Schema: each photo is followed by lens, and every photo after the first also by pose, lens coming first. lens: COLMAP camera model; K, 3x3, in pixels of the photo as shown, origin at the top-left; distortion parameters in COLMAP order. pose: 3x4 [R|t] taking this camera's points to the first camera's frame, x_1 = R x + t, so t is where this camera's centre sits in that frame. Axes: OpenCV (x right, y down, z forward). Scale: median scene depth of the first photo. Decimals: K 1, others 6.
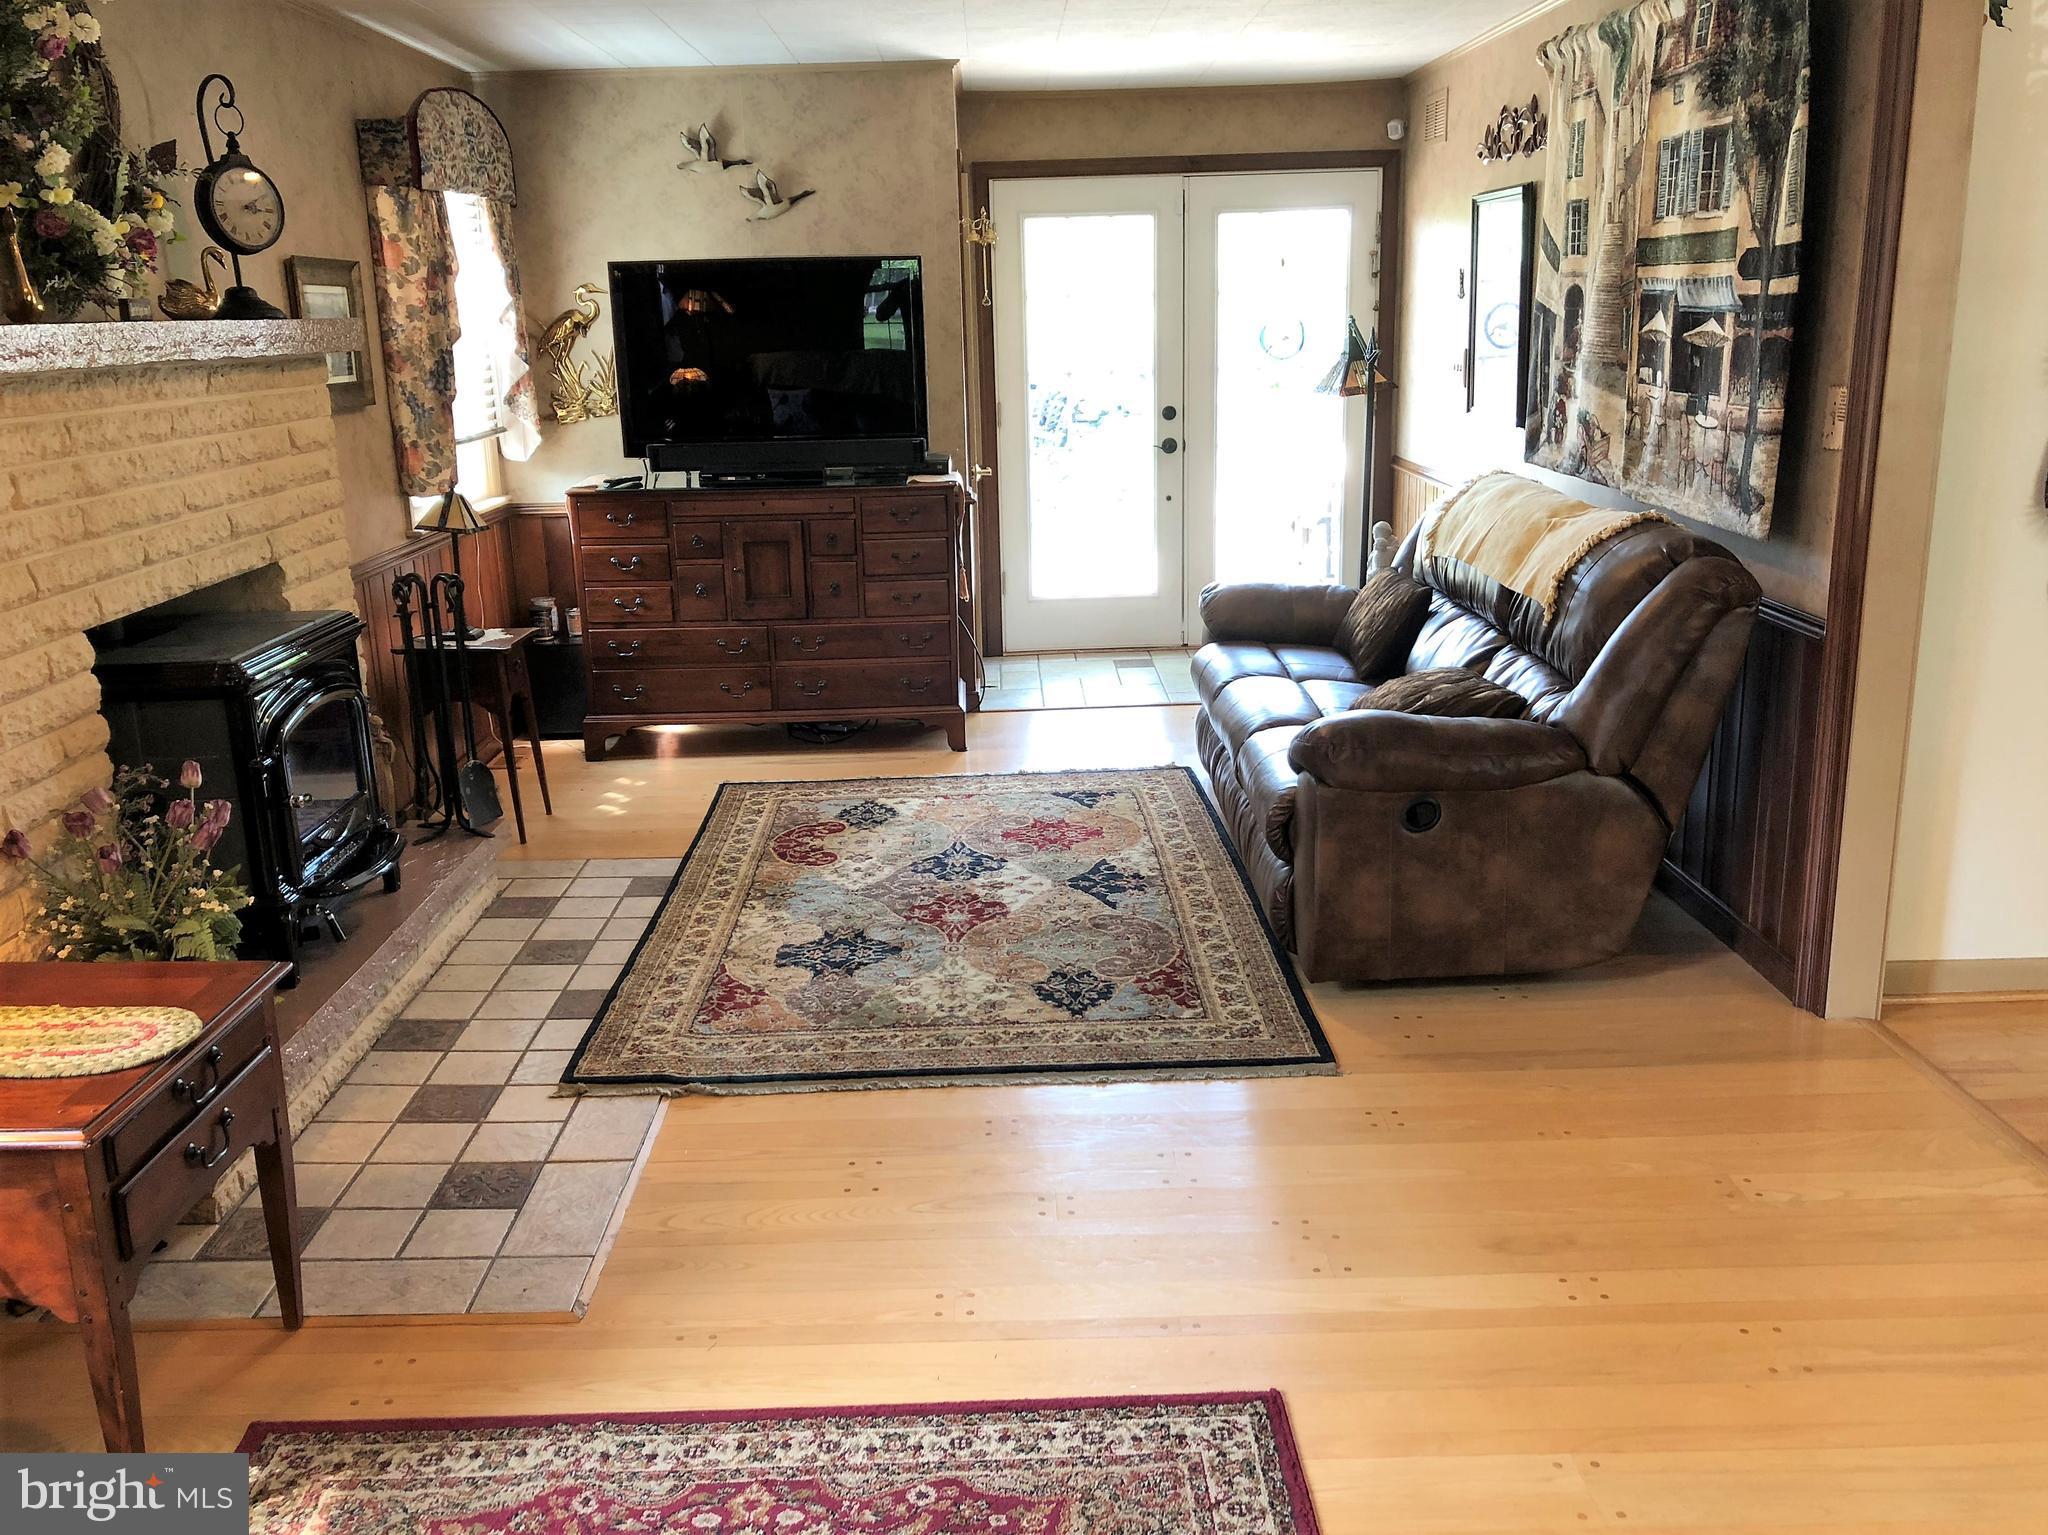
lens RADIAL K [[1706.1, 0, 1024.0], [0, 1706.1, 767.5], [0, 0, 1]] dist [0.098091, -0.213217]
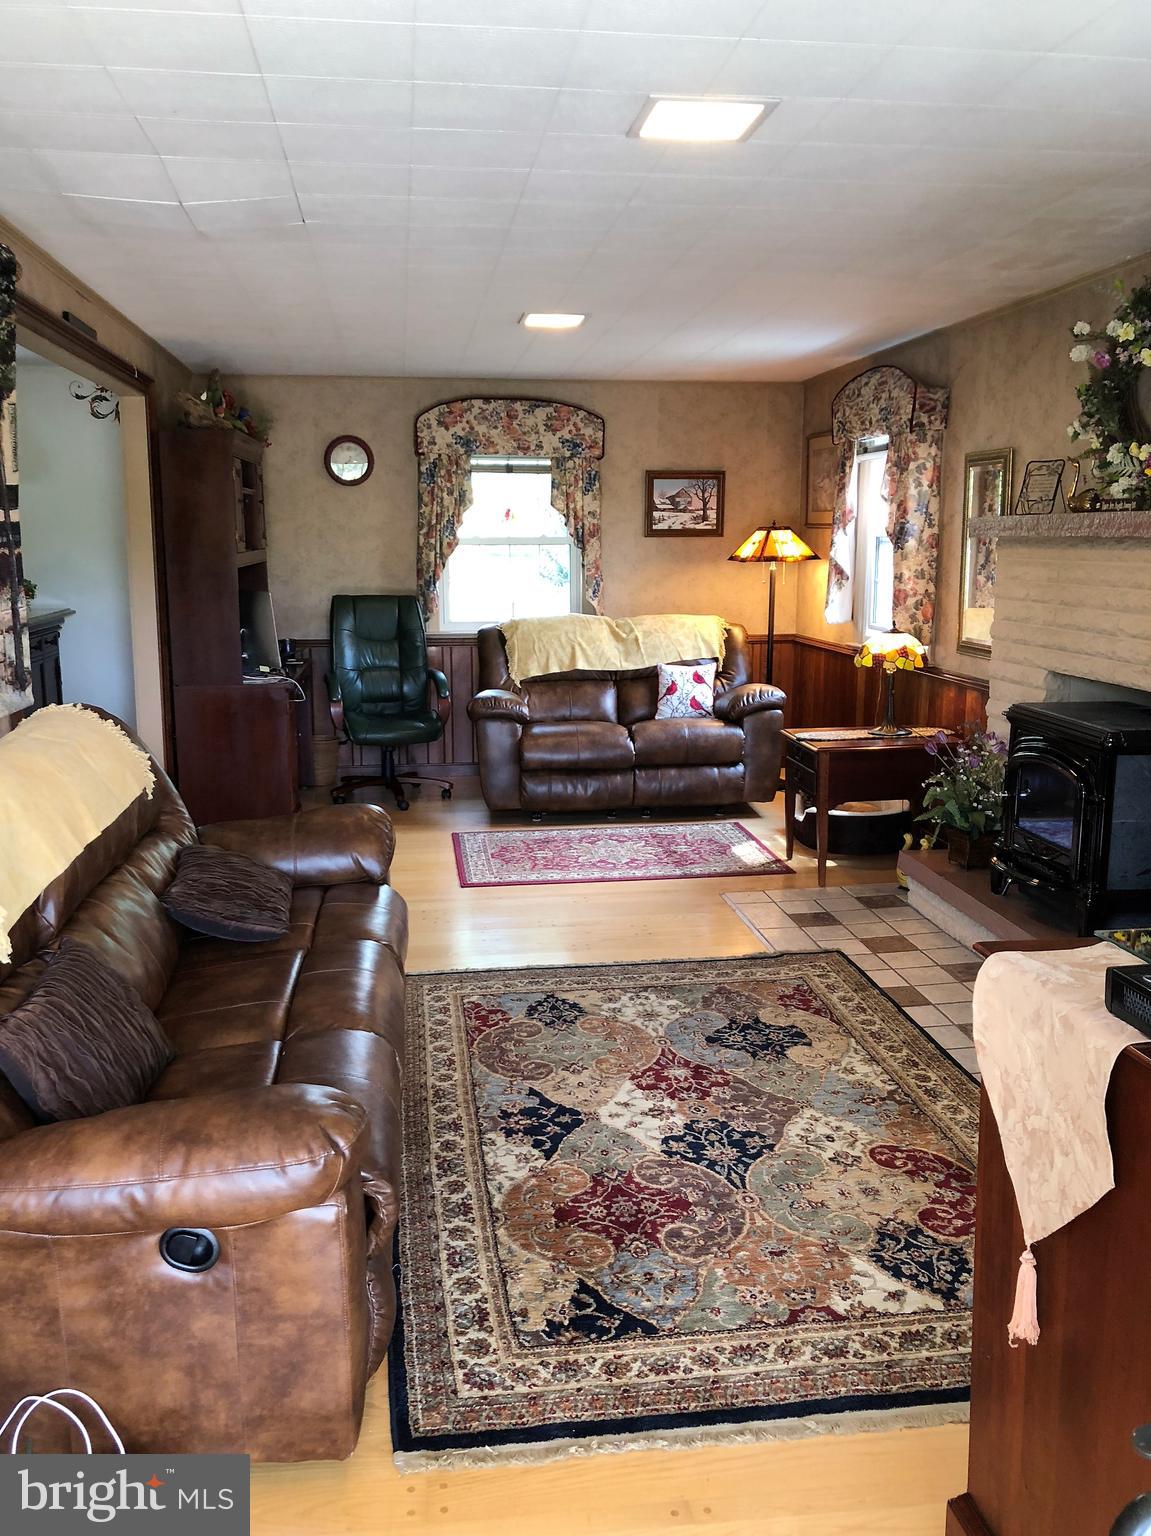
lens RADIAL K [[1272.7, 0, 572.9], [0, 1272.7, 744.6], [0, 0, 1]] dist [0.067515, -0.101114]
pose [[-0.993334, 0.043212, -0.106864, 0.097815], [-0.004522, 0.911756, 0.410707, -0.409216], [0.115182, 0.408453, -0.905483, 1.564619]]
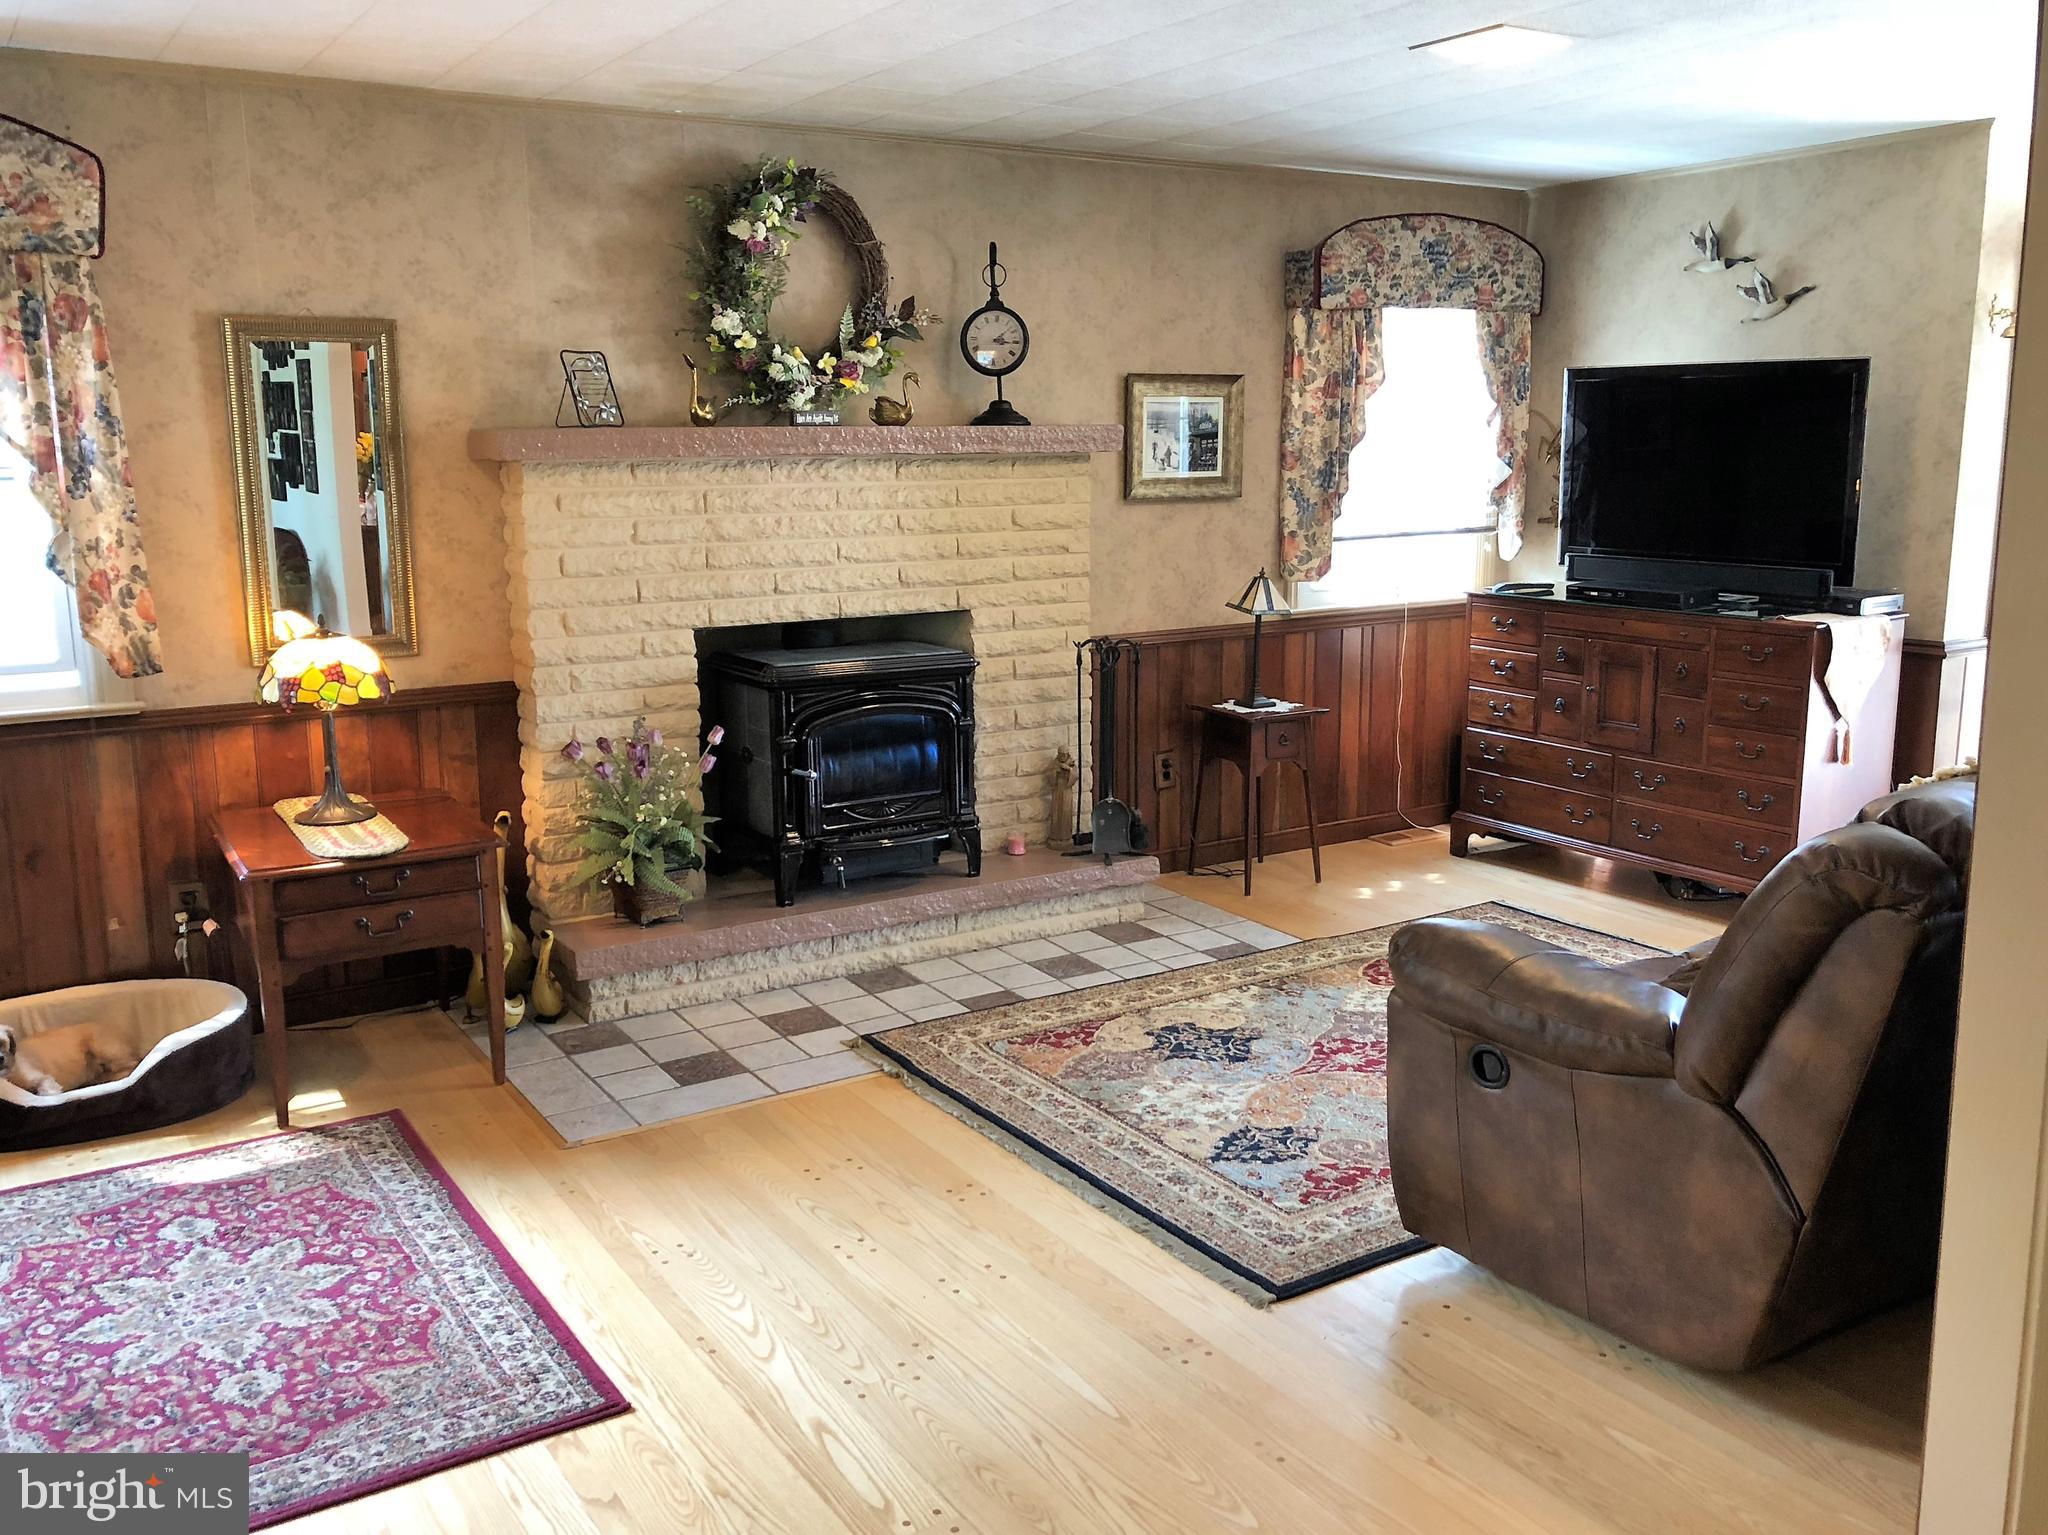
lens RADIAL K [[1747.7, 0, 1024.0], [0, 1747.7, 767.5], [0, 0, 1]] dist [0.146401, -0.419609]
pose [[0.525915, 0.185052, -0.830162, 0.618191], [-0.226489, 0.971273, 0.073024, -0.095384], [0.819827, 0.149618, 0.552719, 0.278802]]
